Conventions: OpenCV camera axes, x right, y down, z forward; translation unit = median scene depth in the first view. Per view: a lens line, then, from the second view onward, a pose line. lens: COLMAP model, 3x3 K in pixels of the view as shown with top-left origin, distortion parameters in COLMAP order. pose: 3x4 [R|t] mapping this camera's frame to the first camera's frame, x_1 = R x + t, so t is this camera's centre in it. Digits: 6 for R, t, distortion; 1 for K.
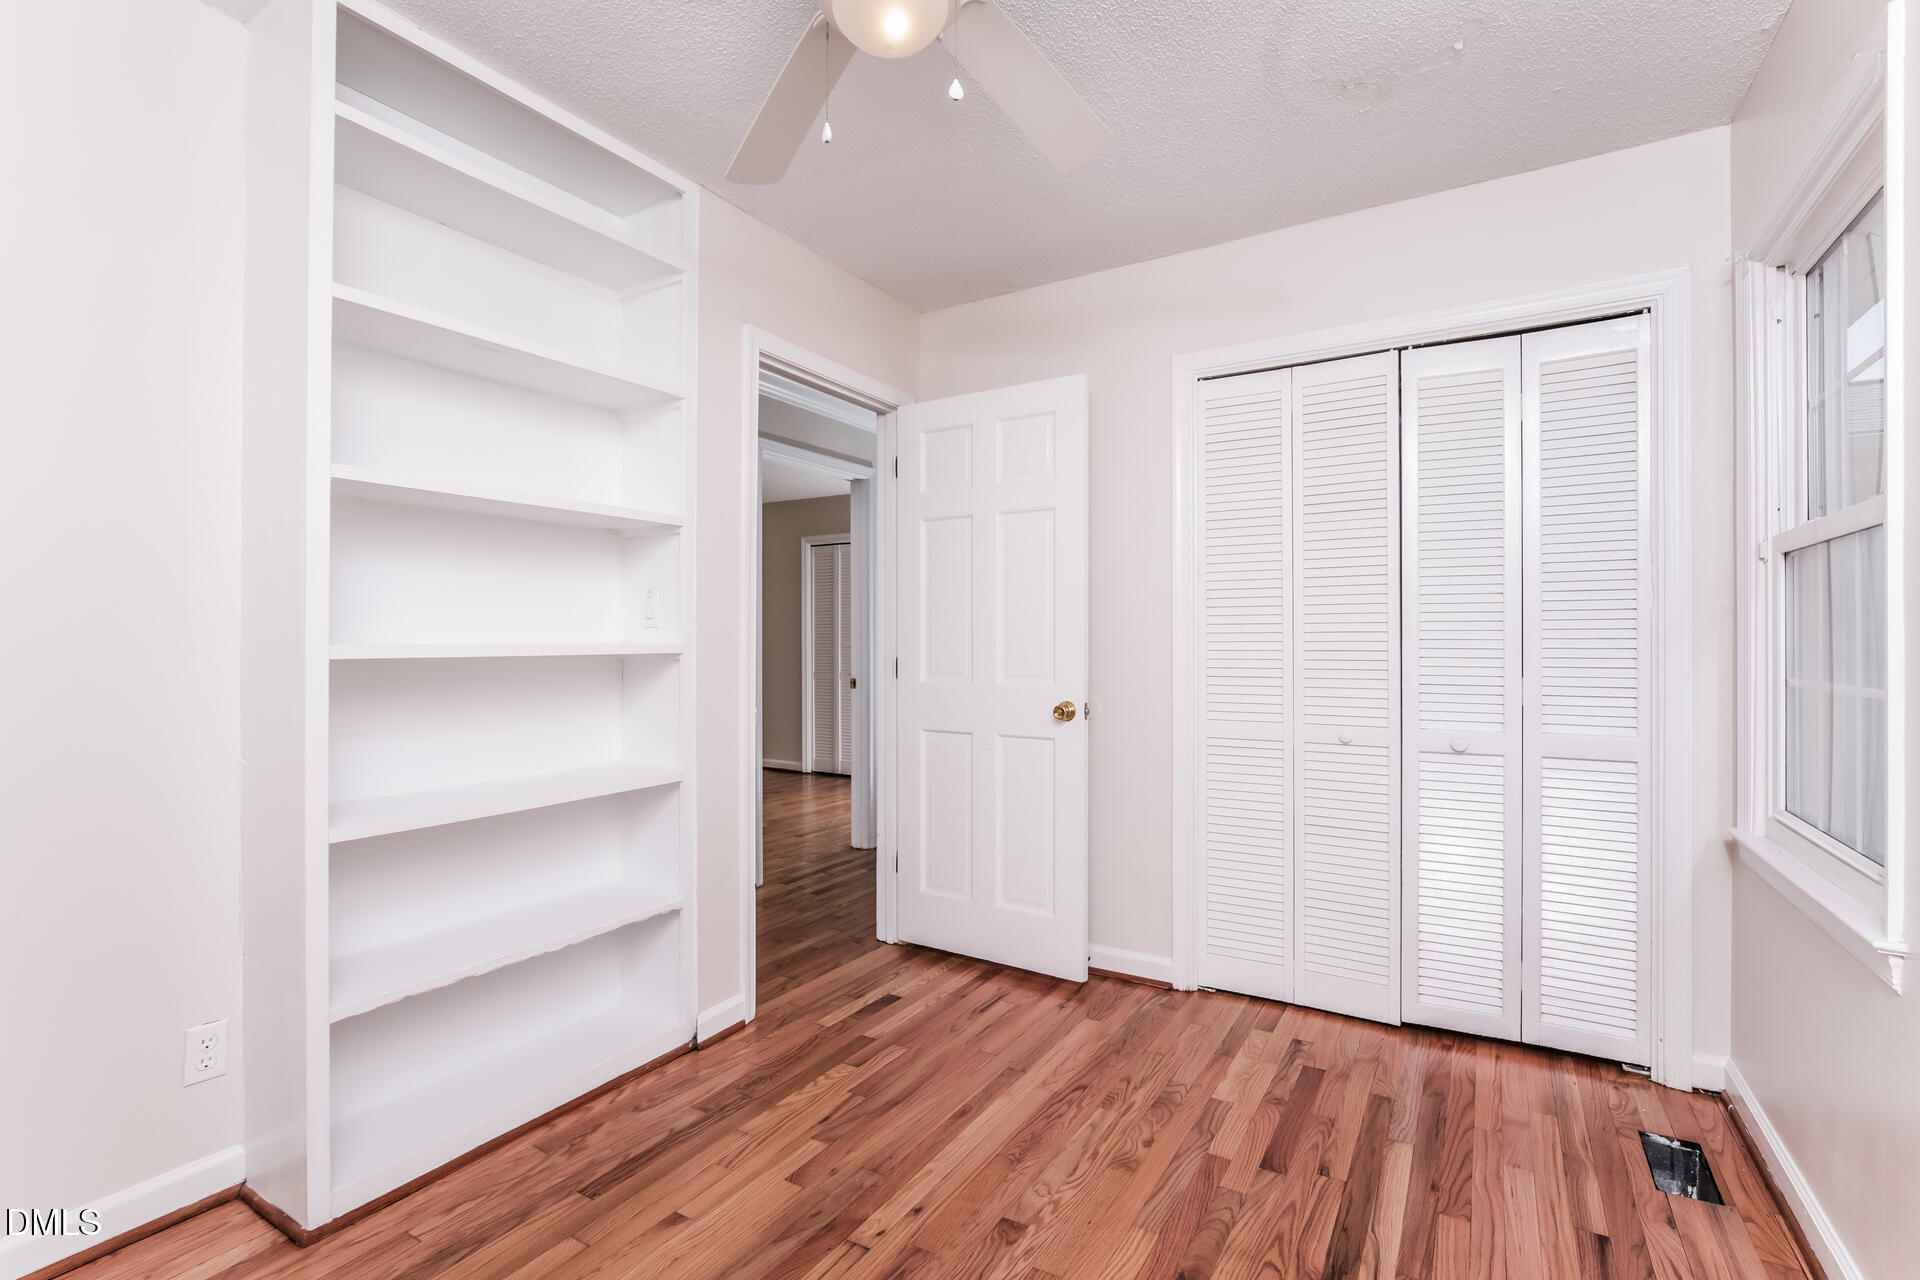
lens RADIAL K [[866.9, 0, 935.7], [0, 866.9, 637.8], [0, 0, 1]] dist [-0.014942, 0.001510]
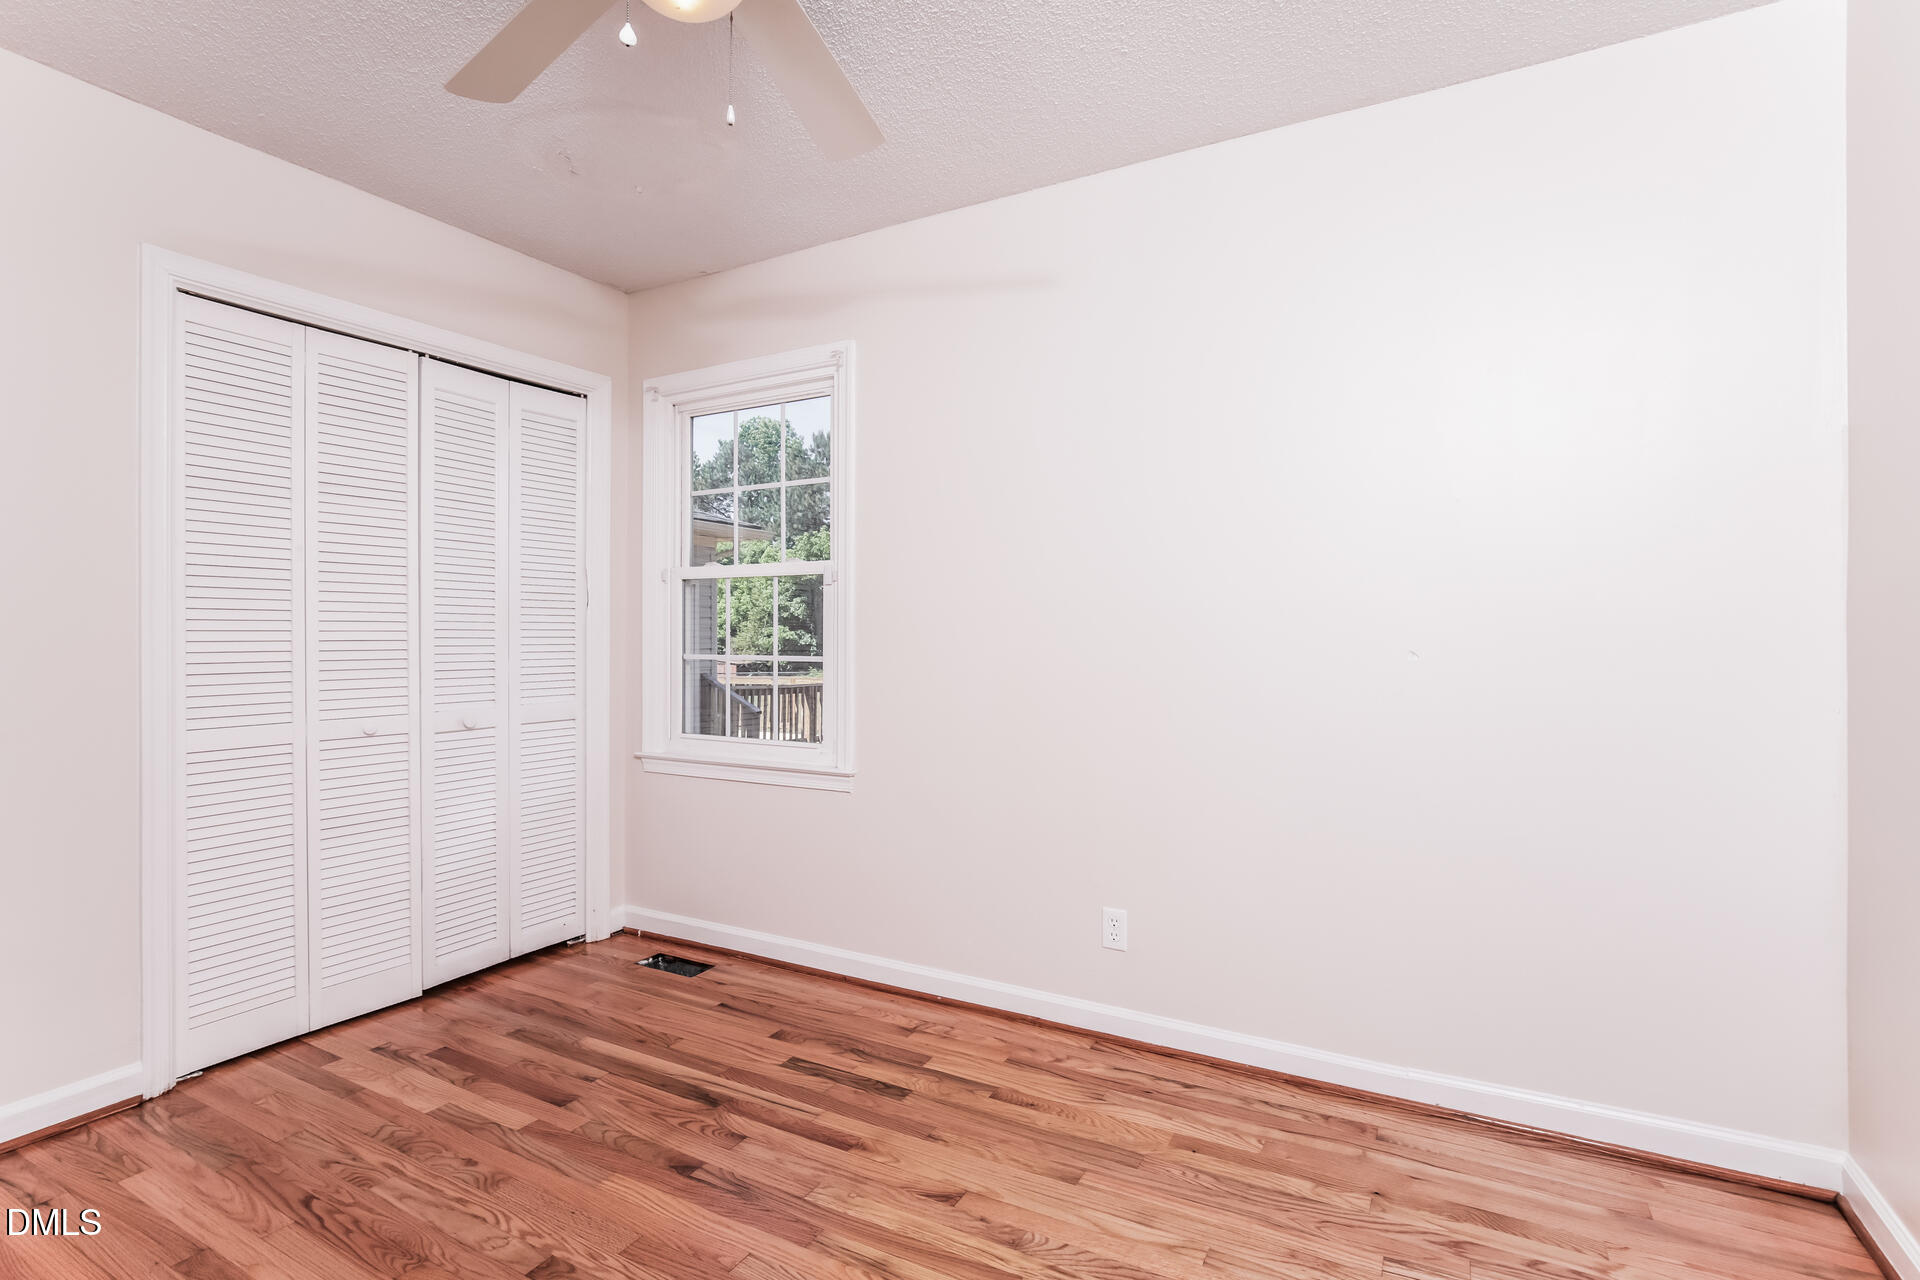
lens RADIAL K [[866.9, 0, 935.7], [0, 866.9, 637.8], [0, 0, 1]] dist [-0.014942, 0.001510]
pose [[0.009337, -0.002885, 0.999952, -0.561783], [-0.003984, 0.999988, 0.002922, 0.007158], [-0.999948, -0.004011, 0.009326, 0.399038]]
